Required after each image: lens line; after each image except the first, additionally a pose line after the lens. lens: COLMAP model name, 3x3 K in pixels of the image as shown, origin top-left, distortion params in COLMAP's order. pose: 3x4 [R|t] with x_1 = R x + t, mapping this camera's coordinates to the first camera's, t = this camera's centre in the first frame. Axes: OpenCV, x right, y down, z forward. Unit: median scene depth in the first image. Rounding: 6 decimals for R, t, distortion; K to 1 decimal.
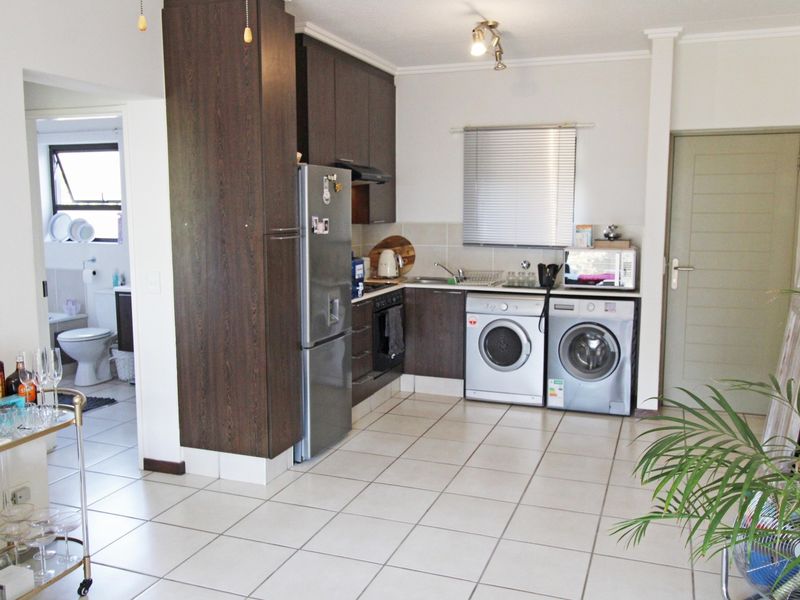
lens RADIAL K [[704.6, 0, 409.6], [0, 704.6, 297.7], [0, 0, 1]] dist [0.010004, -0.002773]
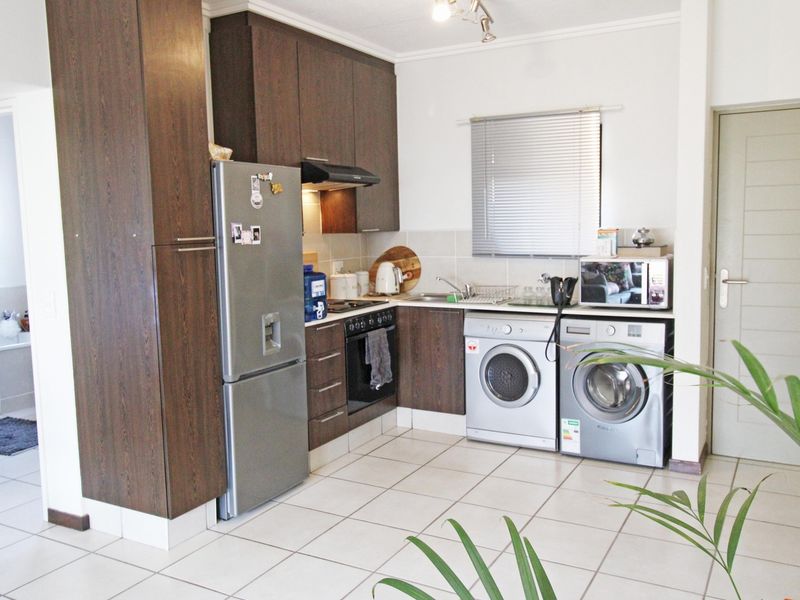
lens RADIAL K [[704.6, 0, 409.6], [0, 704.6, 297.7], [0, 0, 1]] dist [0.010004, -0.002773]
pose [[0.988483, -0.005526, -0.151232, 0.149498], [0.002688, 0.999817, -0.018966, -0.009200], [0.151309, 0.018341, 0.988316, 0.167501]]
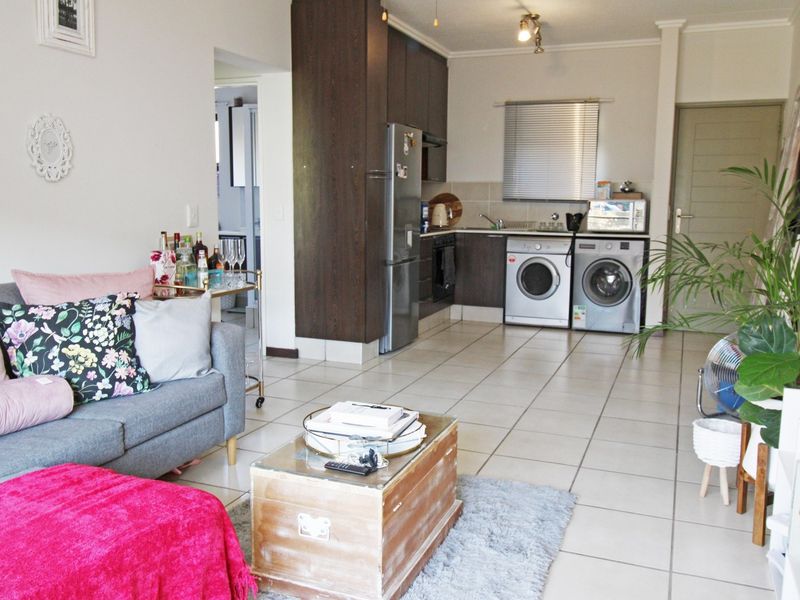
lens RADIAL K [[704.6, 0, 409.6], [0, 704.6, 297.7], [0, 0, 1]] dist [0.010004, -0.002773]
pose [[0.999700, 0.012485, -0.021090, -0.065001], [-0.012251, 0.999862, 0.011186, 0.092925], [0.021227, -0.010924, 0.999715, -0.243258]]
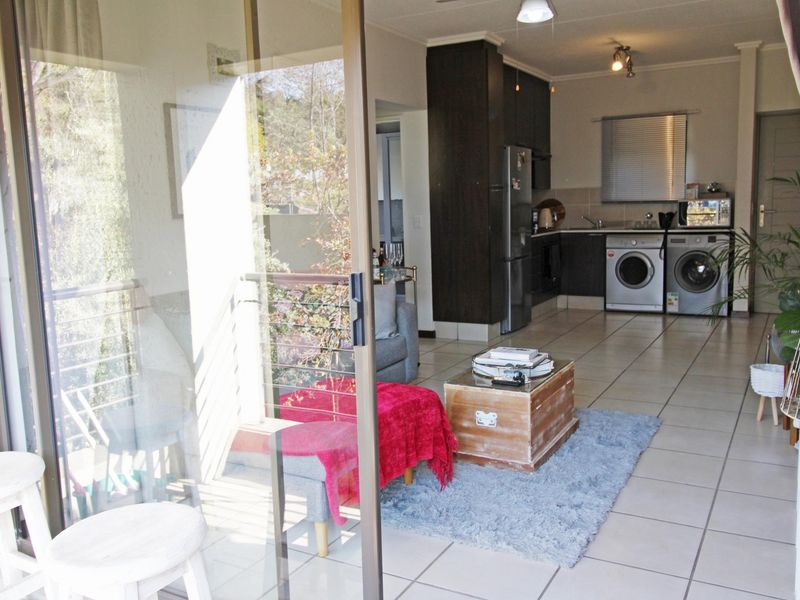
lens RADIAL K [[704.6, 0, 409.6], [0, 704.6, 297.7], [0, 0, 1]] dist [0.010004, -0.002773]
pose [[0.987609, -0.009661, -0.156637, -0.093512], [0.010705, 0.999926, 0.005821, 0.113362], [0.156569, -0.007426, 0.987639, -0.488374]]
